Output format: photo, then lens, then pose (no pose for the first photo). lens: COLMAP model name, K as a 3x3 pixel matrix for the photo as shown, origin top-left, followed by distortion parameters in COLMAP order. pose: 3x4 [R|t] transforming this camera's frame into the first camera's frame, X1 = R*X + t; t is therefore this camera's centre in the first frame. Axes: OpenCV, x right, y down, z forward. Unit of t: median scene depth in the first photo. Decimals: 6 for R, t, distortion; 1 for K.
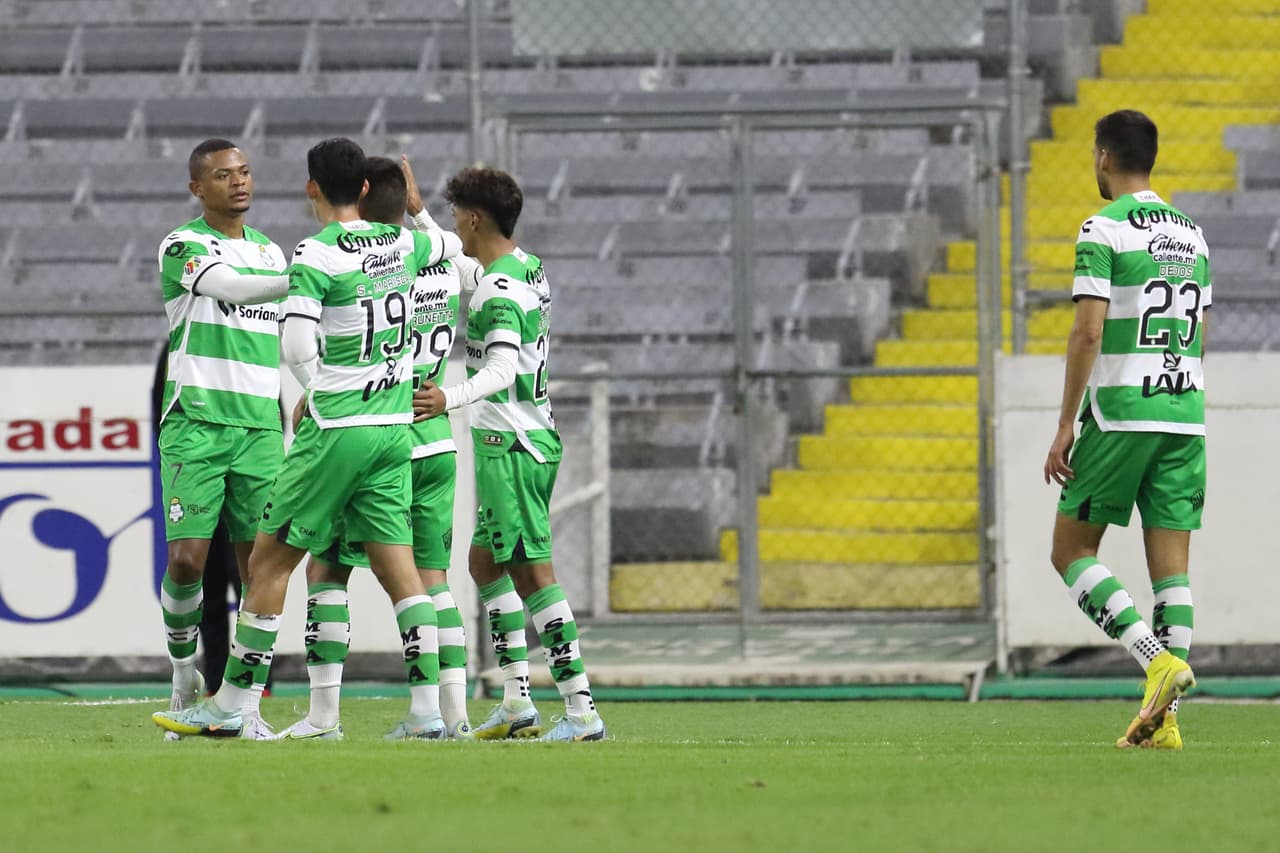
lens RADIAL K [[1082.0, 0, 639.6], [0, 1082.0, 423.6], [0, 0, 1]] dist [0.007591, 0.016686]
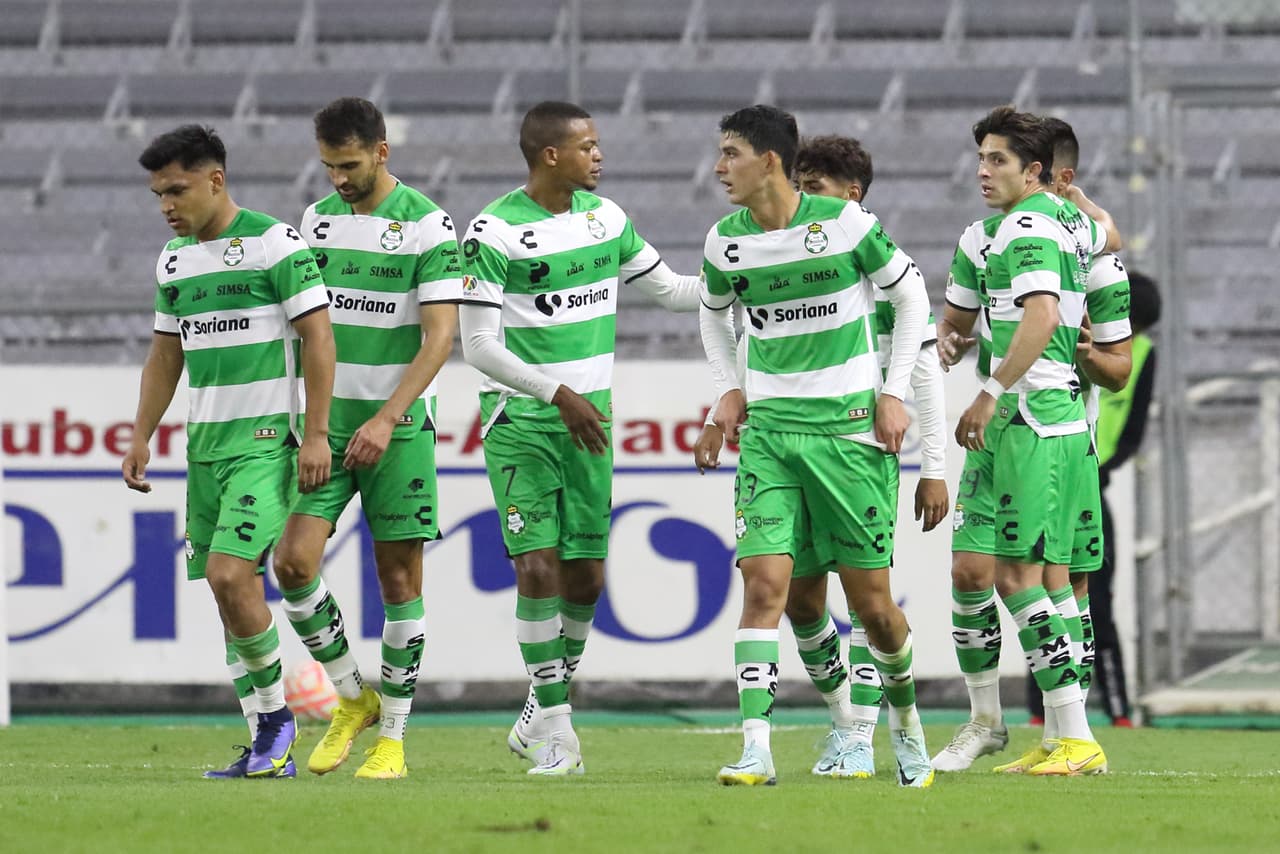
lens RADIAL K [[1191.2, 0, 640.8], [0, 1191.2, 428.3], [0, 0, 1]] dist [0.025583, 0.000000]
pose [[0.999755, 0.003209, 0.021886, -0.588790], [-0.003227, 0.999994, 0.000788, 0.002541], [-0.021884, -0.000859, 0.999760, -0.001294]]
